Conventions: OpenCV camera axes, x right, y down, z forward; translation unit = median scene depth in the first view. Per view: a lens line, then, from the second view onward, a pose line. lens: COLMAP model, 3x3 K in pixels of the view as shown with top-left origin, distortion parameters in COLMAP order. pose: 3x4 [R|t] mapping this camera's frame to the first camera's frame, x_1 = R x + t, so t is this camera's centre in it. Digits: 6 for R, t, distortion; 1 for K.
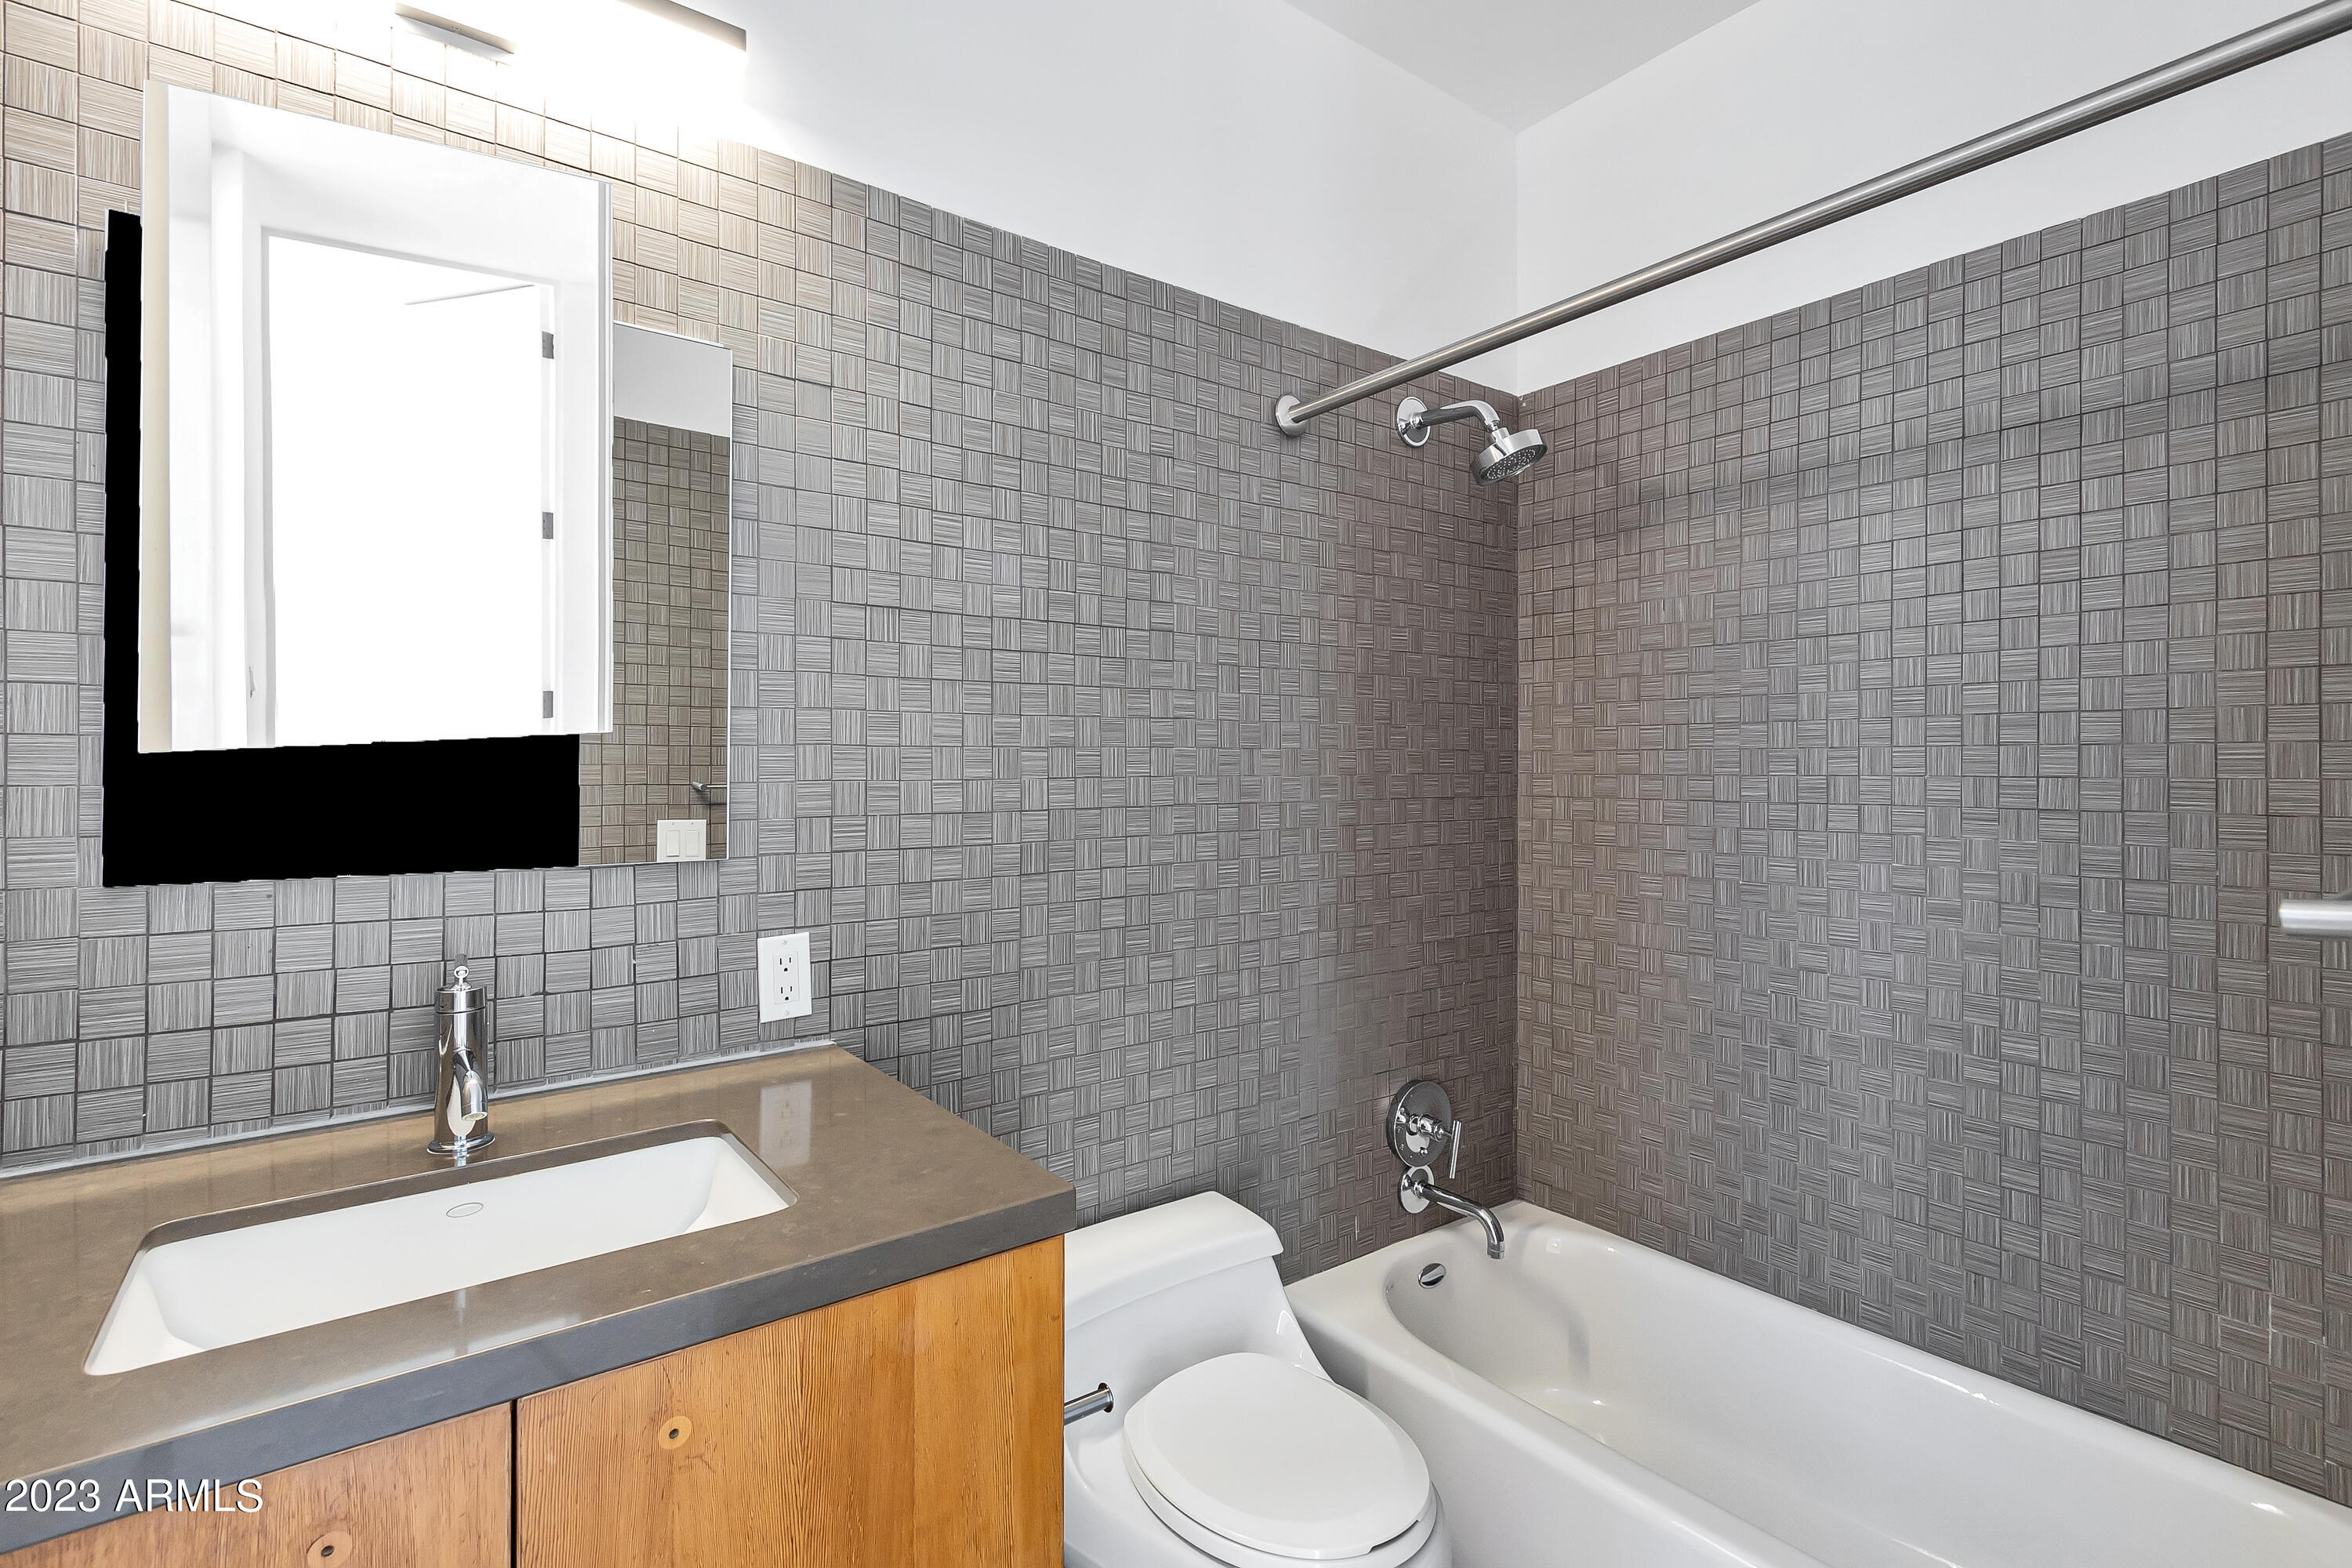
lens RADIAL K [[1083.4, 0, 1169.8], [0, 1083.4, 775.2], [0, 0, 1]] dist [0.009435, -0.002609]
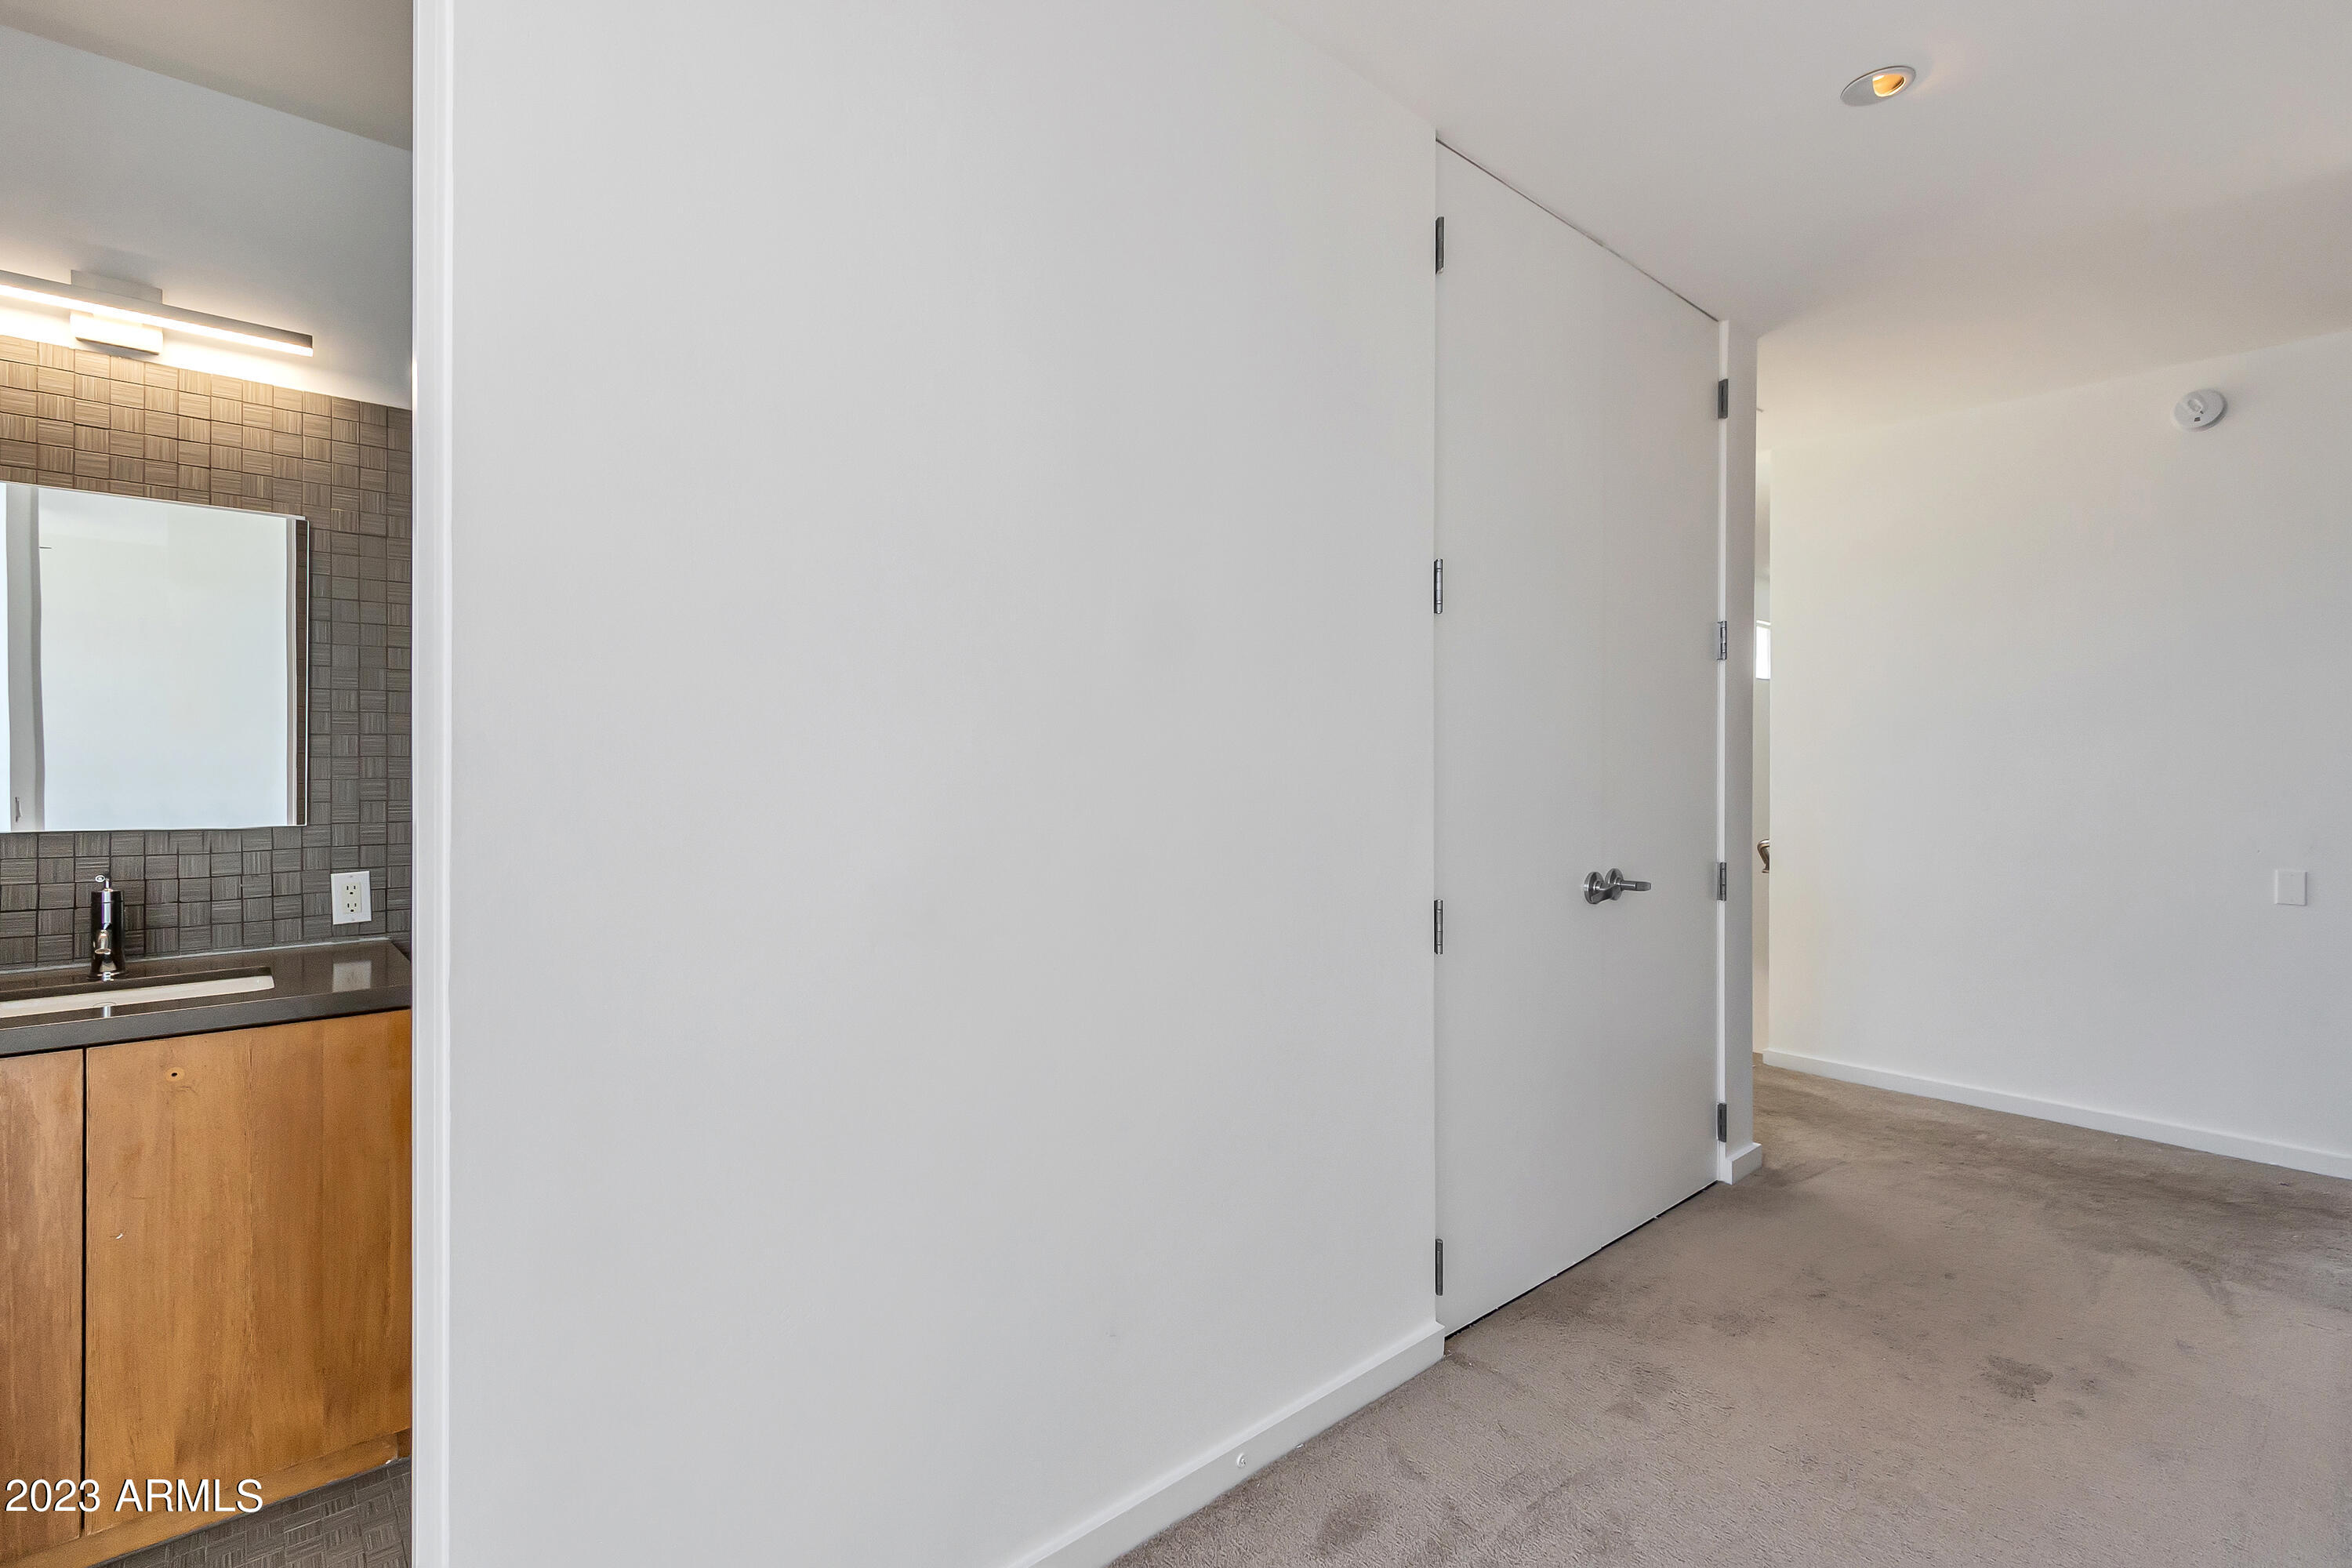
lens RADIAL K [[1083.4, 0, 1182.3], [0, 1083.4, 782.8], [0, 0, 1]] dist [0.009435, -0.002609]
pose [[0.996927, 0.001498, 0.078317, 0.812269], [-0.001752, 0.999993, 0.003171, 0.004302], [-0.078312, -0.003299, 0.996923, -0.783293]]
